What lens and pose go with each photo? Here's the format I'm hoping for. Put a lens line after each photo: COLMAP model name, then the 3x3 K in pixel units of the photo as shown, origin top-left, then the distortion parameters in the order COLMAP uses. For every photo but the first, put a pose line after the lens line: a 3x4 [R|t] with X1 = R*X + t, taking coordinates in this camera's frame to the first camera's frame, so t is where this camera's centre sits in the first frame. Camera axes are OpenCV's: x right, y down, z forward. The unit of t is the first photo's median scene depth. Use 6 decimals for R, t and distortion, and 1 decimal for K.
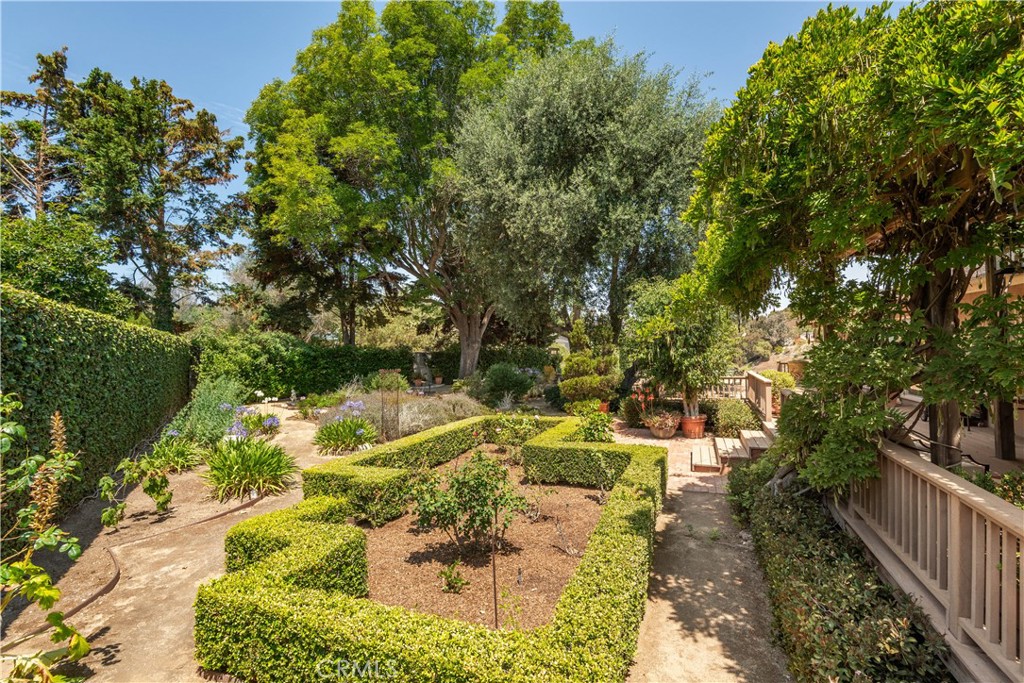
lens RADIAL K [[480.7, 0, 511.6], [0, 480.7, 338.7], [0, 0, 1]] dist [-0.016627, -0.001999]
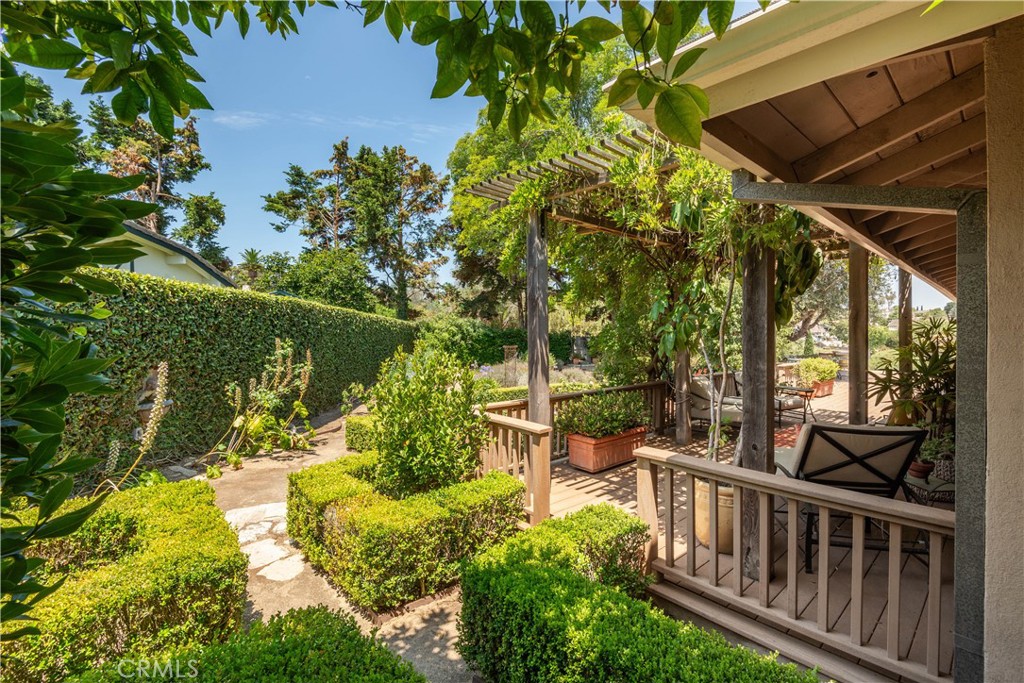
lens RADIAL K [[469.1, 0, 509.8], [0, 469.1, 344.1], [0, 0, 1]] dist [0.003090, -0.000073]
pose [[0.893382, 0.034552, -0.447967, 0.235311], [-0.015820, 0.998839, 0.045491, -0.003085], [0.449019, -0.033554, 0.892892, -0.164323]]
